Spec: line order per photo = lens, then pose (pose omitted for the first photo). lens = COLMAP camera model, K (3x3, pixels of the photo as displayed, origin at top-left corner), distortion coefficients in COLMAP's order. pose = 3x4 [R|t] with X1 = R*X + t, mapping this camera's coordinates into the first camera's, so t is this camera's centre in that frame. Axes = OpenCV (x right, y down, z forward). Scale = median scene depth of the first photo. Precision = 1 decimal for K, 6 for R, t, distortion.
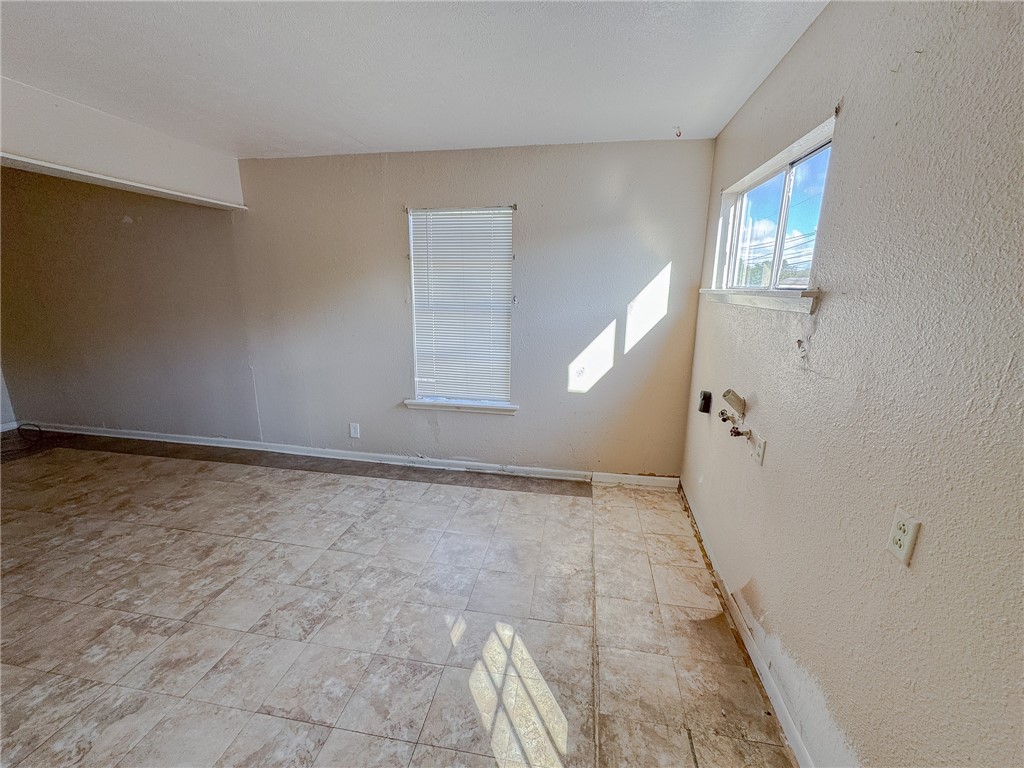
lens RADIAL K [[419.8, 0, 512.0], [0, 419.8, 382.2], [0, 0, 1]] dist [-0.000567, 0.000063]
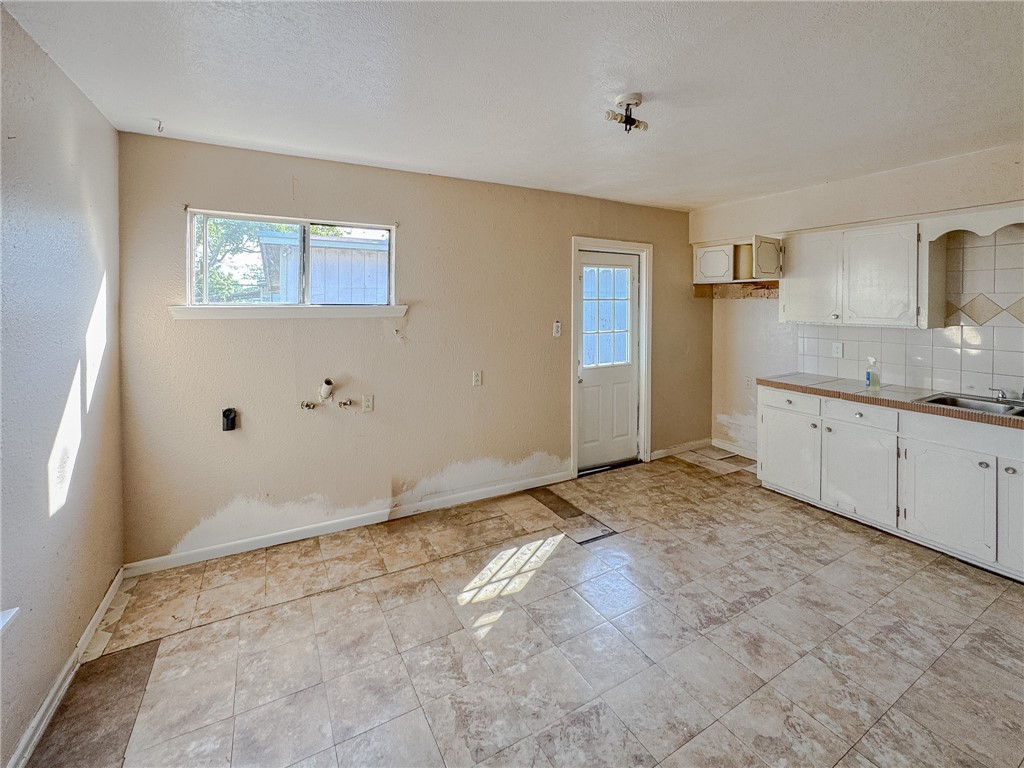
lens RADIAL K [[419.8, 0, 513.0], [0, 419.8, 384.4], [0, 0, 1]] dist [-0.000567, 0.000063]
pose [[-0.601625, -0.160821, 0.782422, -0.968854], [0.173778, 0.929709, 0.324718, -0.333745], [-0.779646, 0.331327, -0.531389, 1.397832]]
